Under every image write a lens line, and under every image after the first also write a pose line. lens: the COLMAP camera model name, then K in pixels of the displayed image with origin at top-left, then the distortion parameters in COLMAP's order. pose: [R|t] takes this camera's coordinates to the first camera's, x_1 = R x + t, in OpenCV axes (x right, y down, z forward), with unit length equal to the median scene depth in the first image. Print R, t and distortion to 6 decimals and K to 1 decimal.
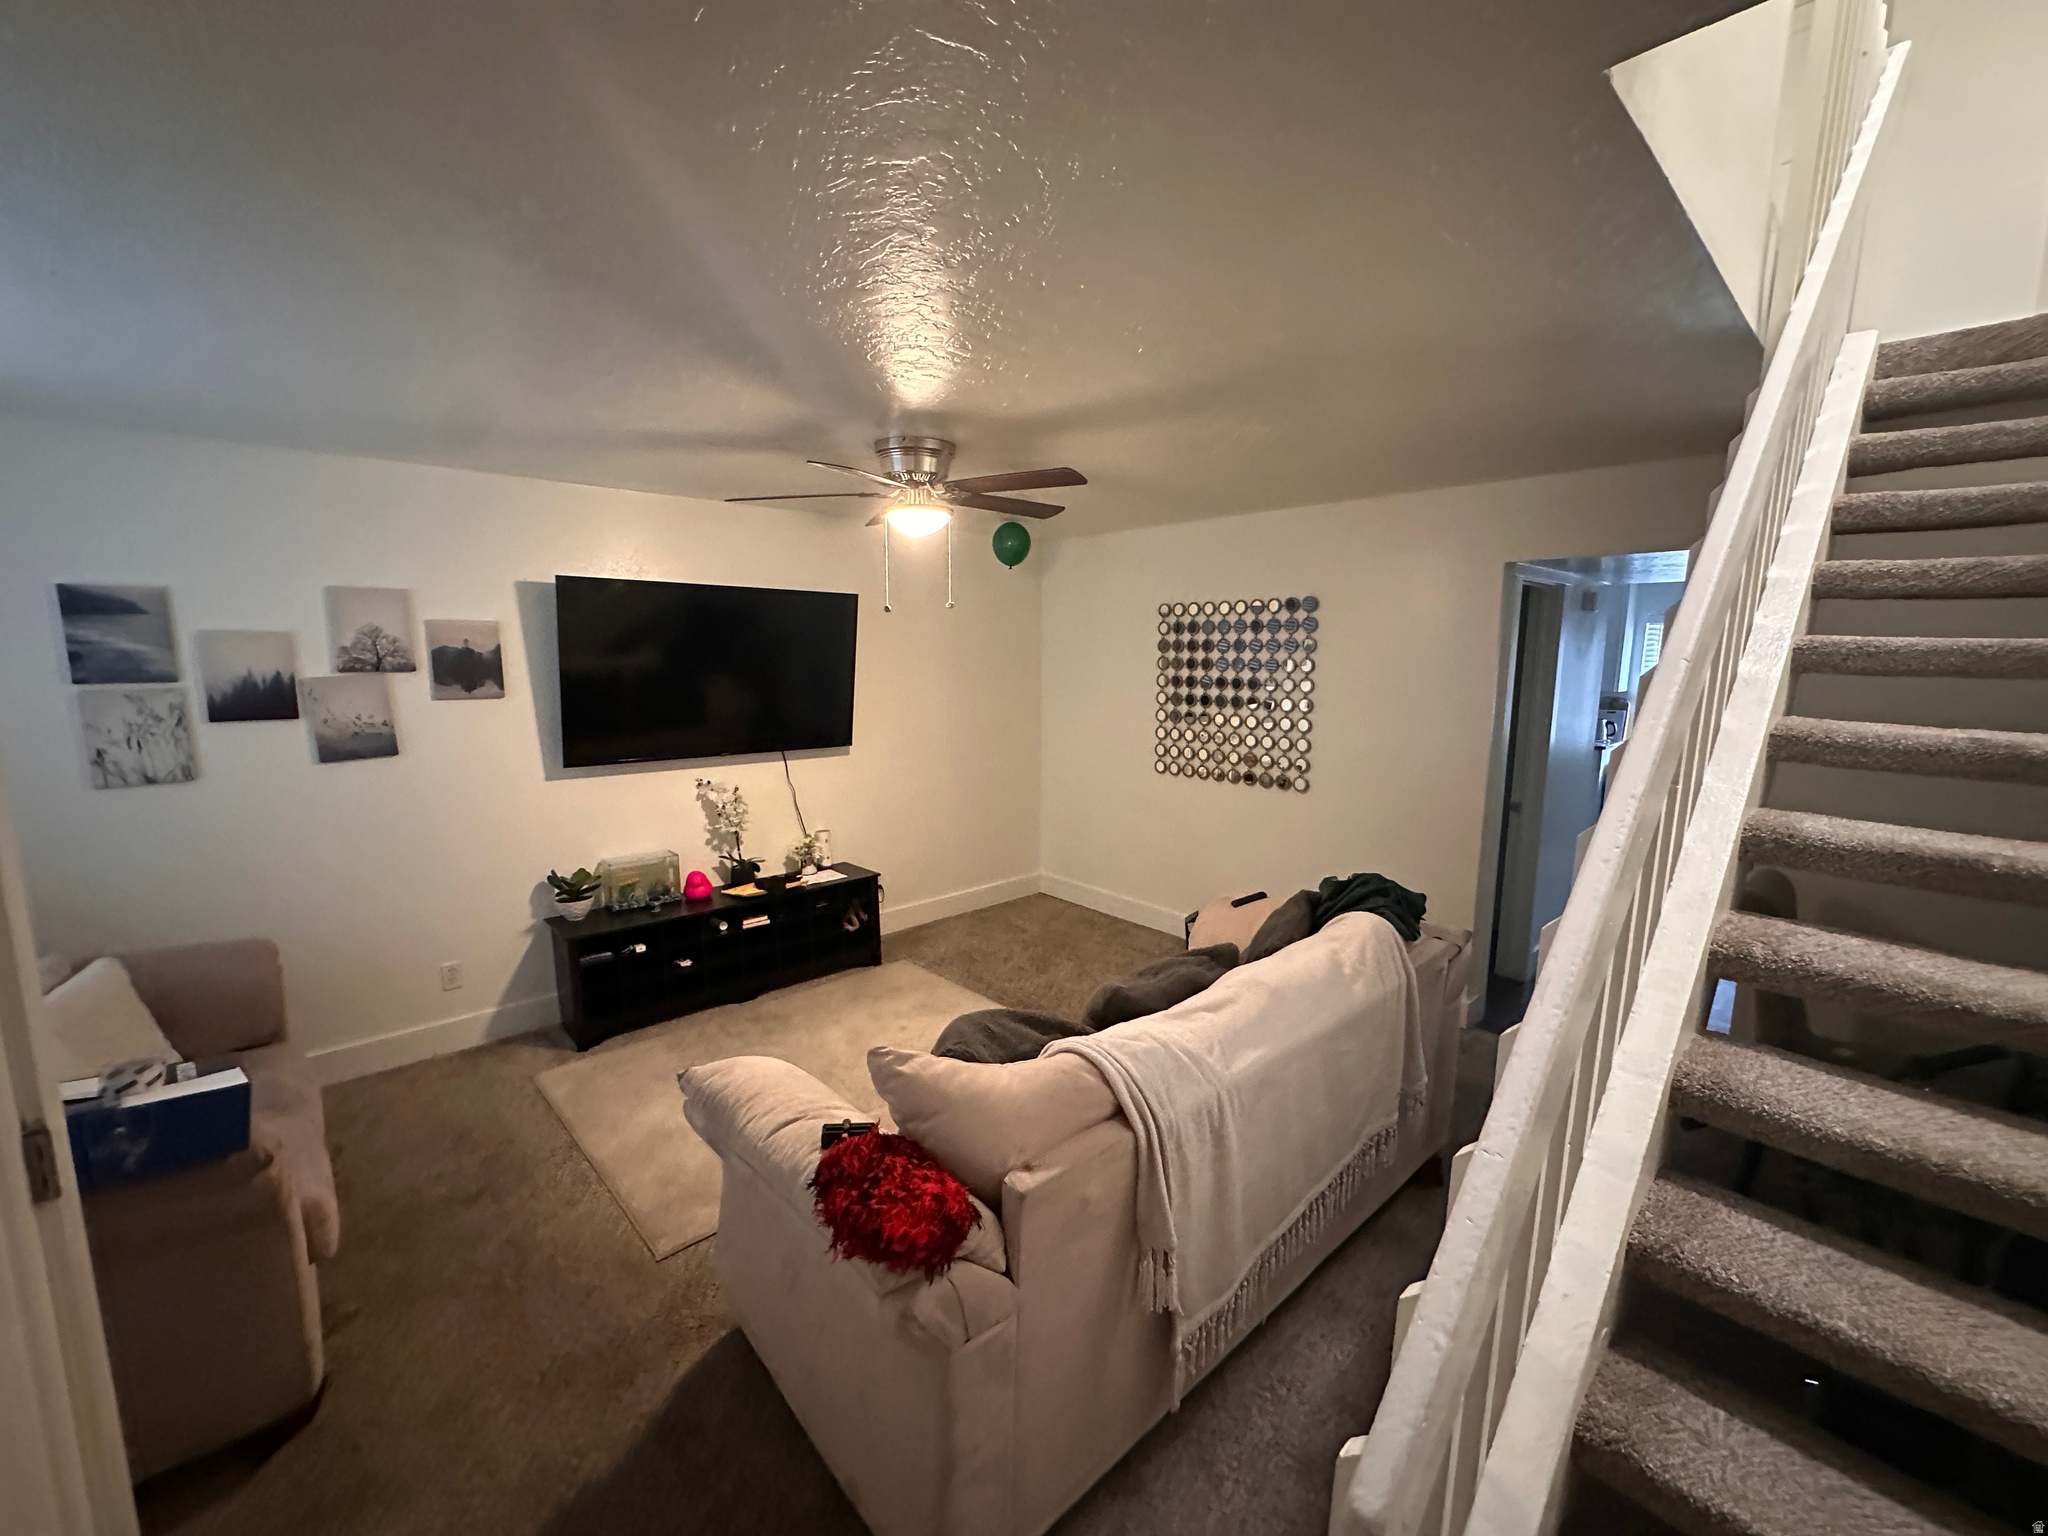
lens RADIAL K [[820.2, 0, 1025.7], [0, 820.2, 770.3], [0, 0, 1]] dist [-0.000231, -0.000392]
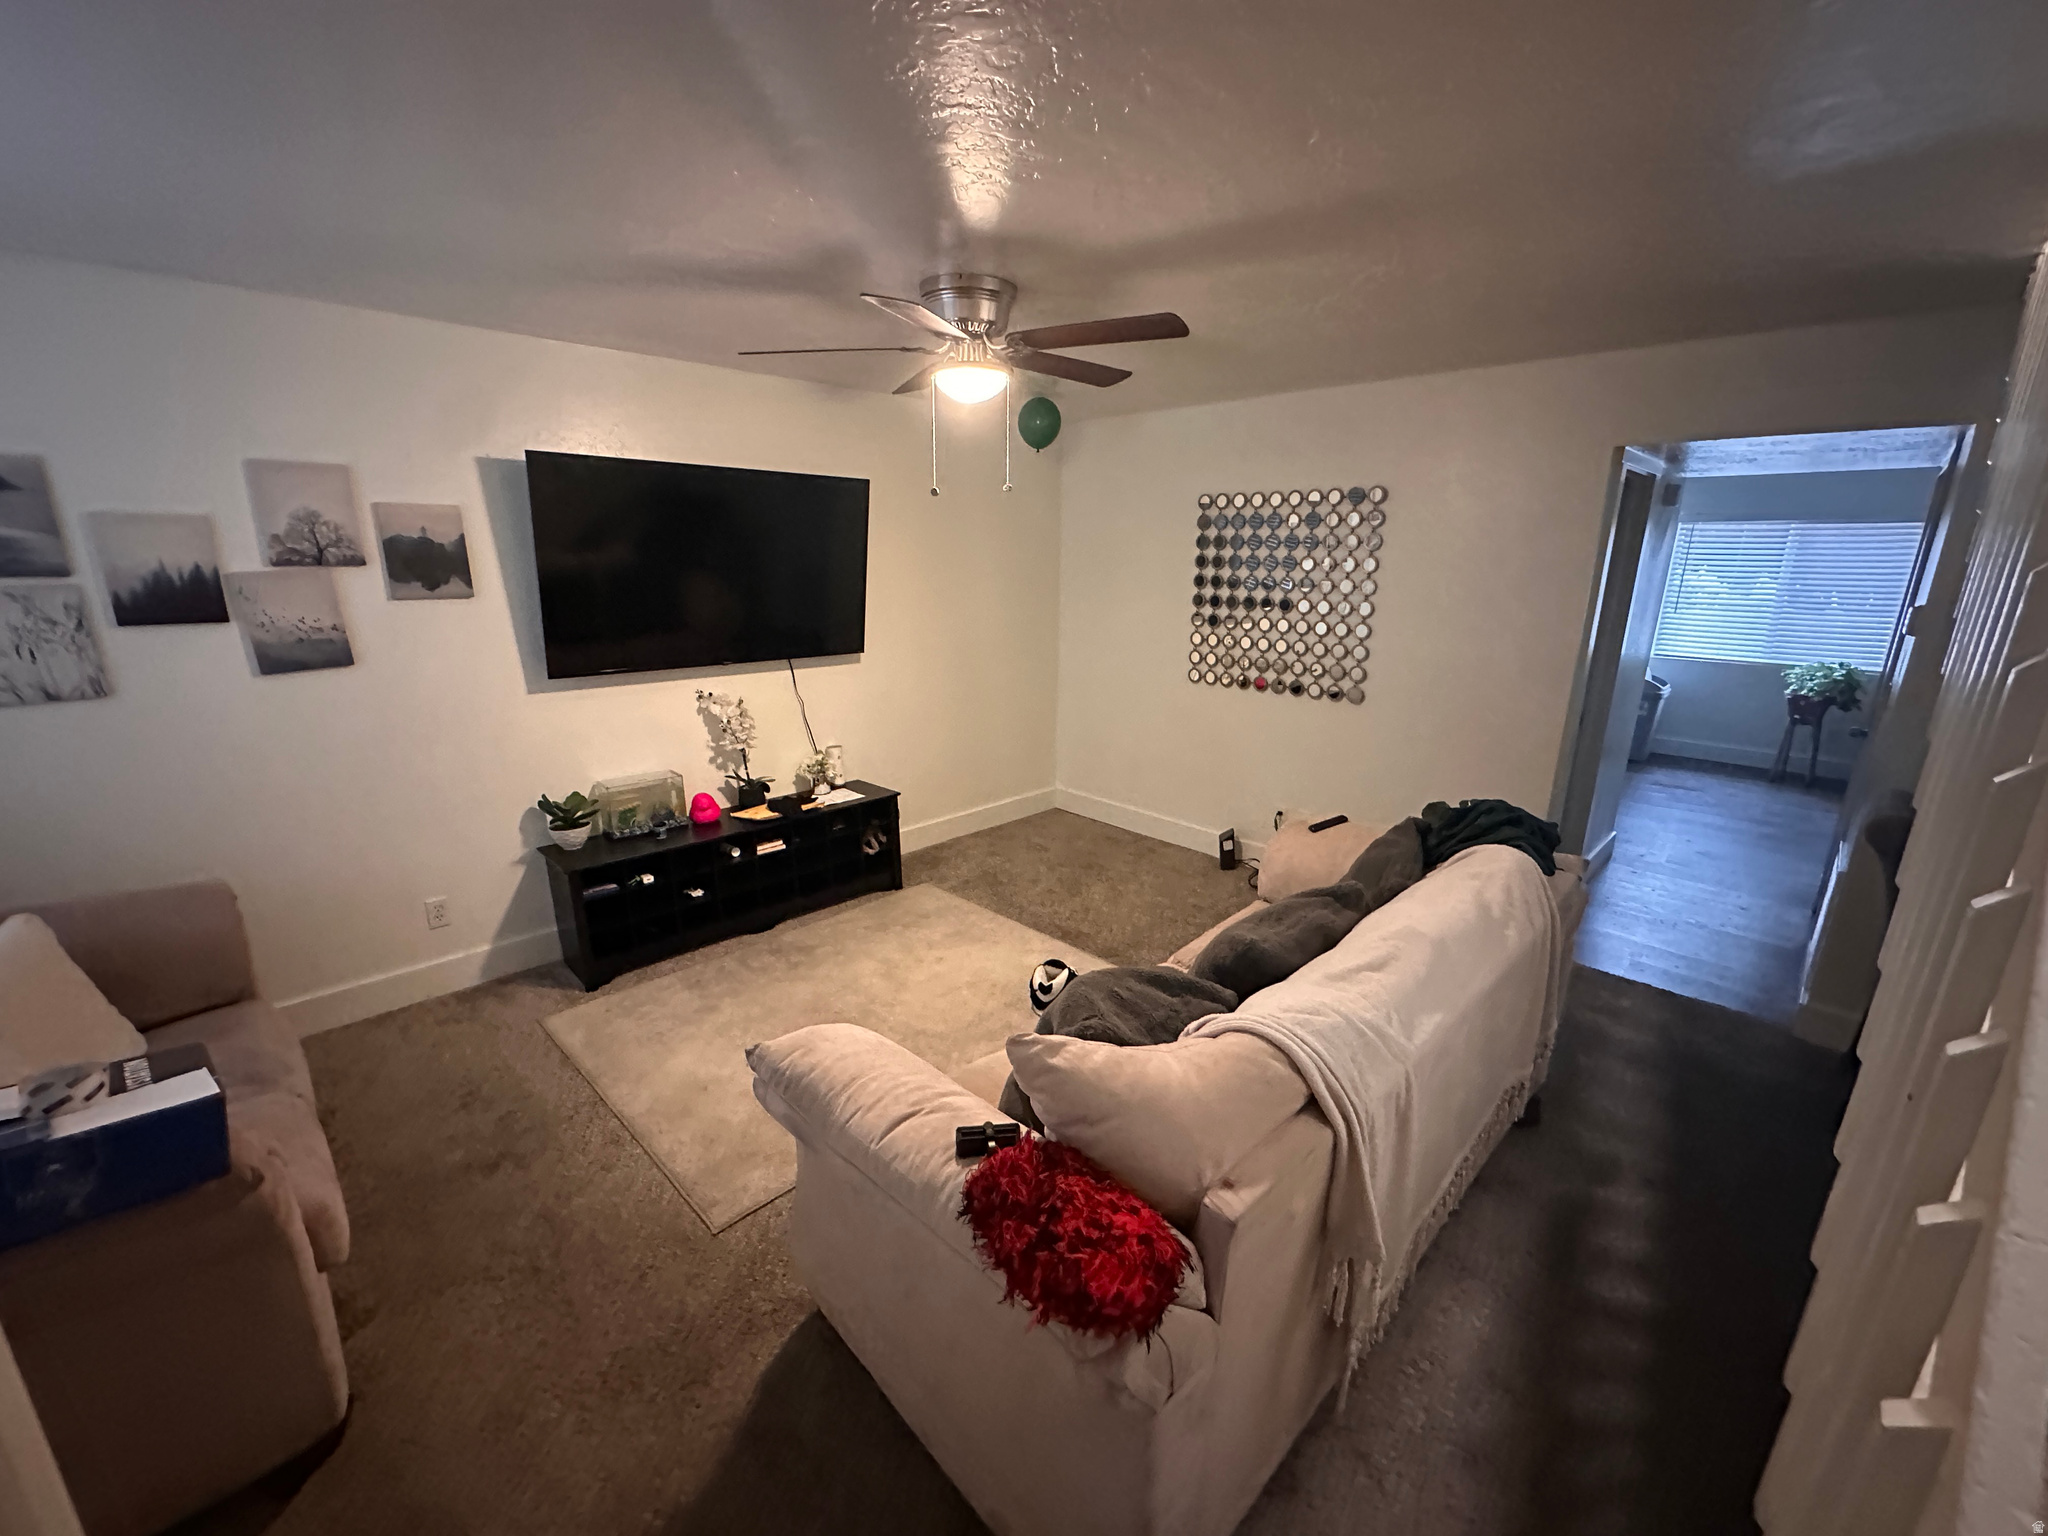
lens RADIAL K [[816.7, 0, 1022.0], [0, 816.7, 771.5], [0, 0, 1]] dist [-0.001192, 0.000287]
pose [[0.999155, -0.005685, 0.040711, -0.118480], [0.000857, 0.993056, 0.117640, -0.009124], [-0.041097, -0.117506, 0.992221, 0.128451]]
